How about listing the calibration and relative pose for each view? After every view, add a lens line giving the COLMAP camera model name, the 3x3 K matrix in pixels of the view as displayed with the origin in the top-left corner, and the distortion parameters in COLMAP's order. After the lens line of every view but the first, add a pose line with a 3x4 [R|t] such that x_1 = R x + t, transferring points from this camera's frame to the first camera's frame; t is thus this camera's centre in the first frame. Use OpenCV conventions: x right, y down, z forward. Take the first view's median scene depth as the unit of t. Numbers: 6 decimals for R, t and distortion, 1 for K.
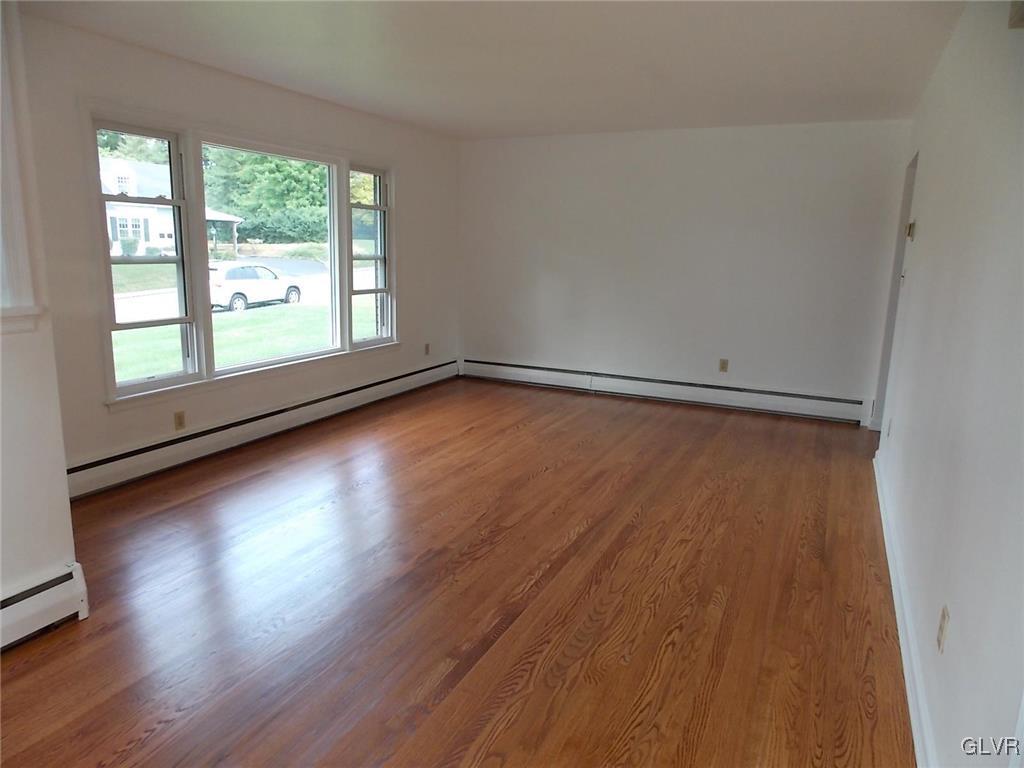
lens RADIAL K [[681.4, 0, 512.0], [0, 681.4, 384.0], [0, 0, 1]] dist [0.004734, 0.002017]
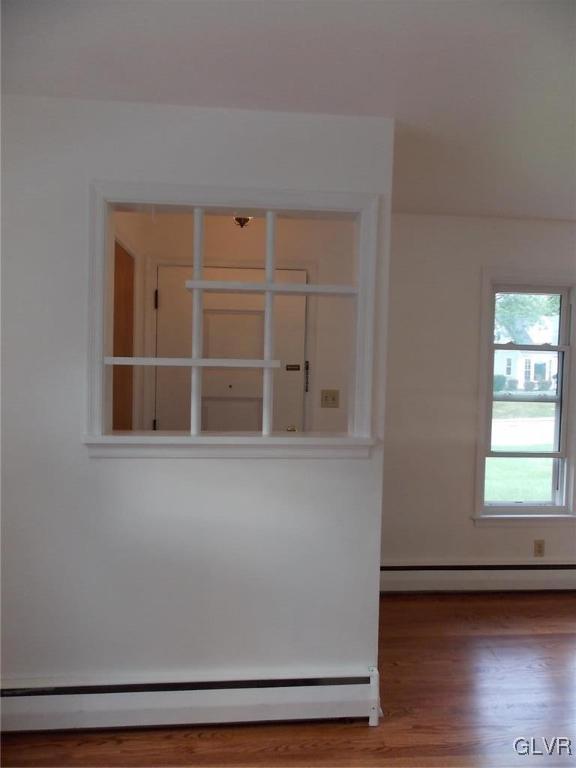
lens RADIAL K [[511.0, 0, 288.0], [0, 511.0, 384.0], [0, 0, 1]] dist [0.004734, 0.002017]
pose [[0.503824, 0.022108, -0.863523, -0.003684], [-0.187144, 0.978723, -0.084132, -0.062533], [0.843290, 0.203991, 0.497241, 0.250006]]
